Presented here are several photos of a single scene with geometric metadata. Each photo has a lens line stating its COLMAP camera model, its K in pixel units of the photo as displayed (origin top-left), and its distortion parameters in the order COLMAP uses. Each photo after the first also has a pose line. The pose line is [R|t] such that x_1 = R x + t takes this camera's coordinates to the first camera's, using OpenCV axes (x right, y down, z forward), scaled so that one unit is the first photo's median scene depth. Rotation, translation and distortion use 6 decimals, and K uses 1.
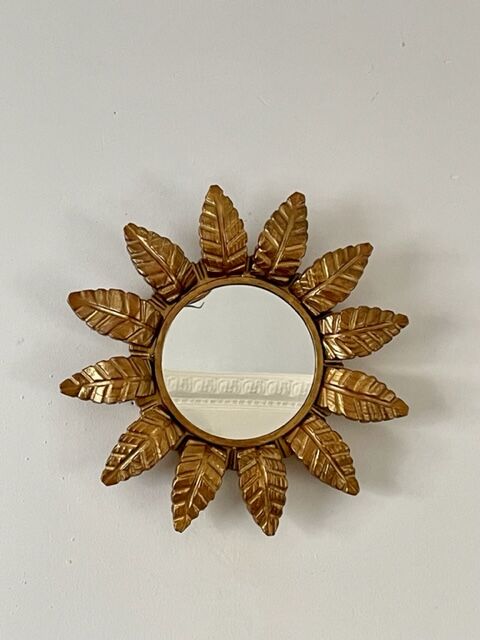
lens RADIAL K [[1165.6, 0, 230.7], [0, 1165.6, 331.8], [0, 0, 1]] dist [0.118302, 0.000000]
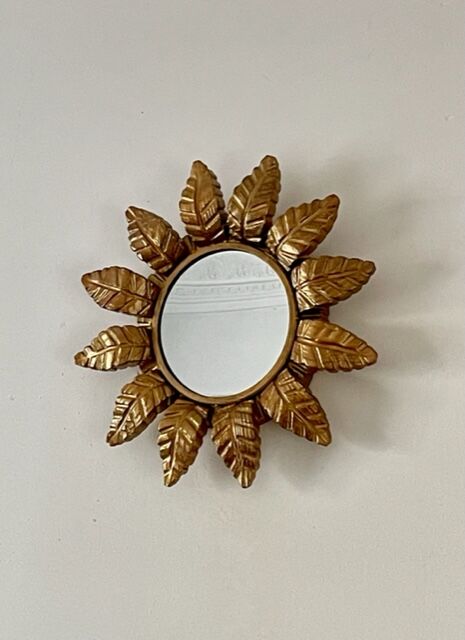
lens RADIAL K [[1483.0, 0, 233.8], [0, 1483.0, 298.8], [0, 0, 1]] dist [0.141598, 0.000000]
pose [[0.847813, -0.104733, -0.519850, 0.710679], [0.039099, 0.989980, -0.135684, 0.185362], [0.528852, 0.094709, 0.843413, -0.112032]]
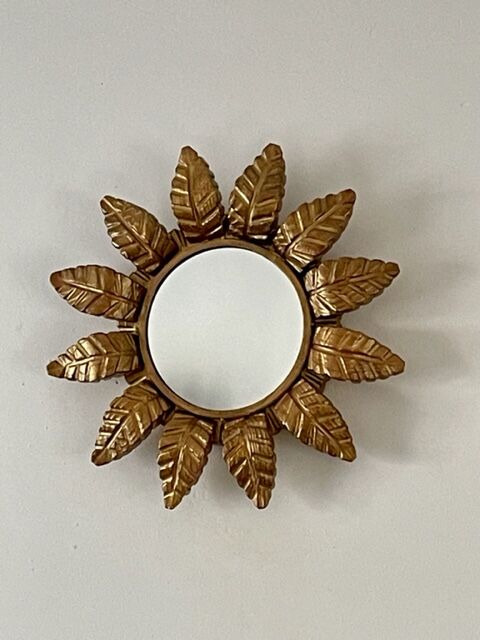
lens RADIAL K [[1996.0, 0, 240.3], [0, 1996.0, 320.5], [0, 0, 1]] dist [0.121869, 0.000000]
pose [[0.936550, -0.087789, -0.339362, 0.574376], [0.074874, 0.995888, -0.050991, 0.103484], [0.342443, 0.022346, 0.939273, -0.520539]]
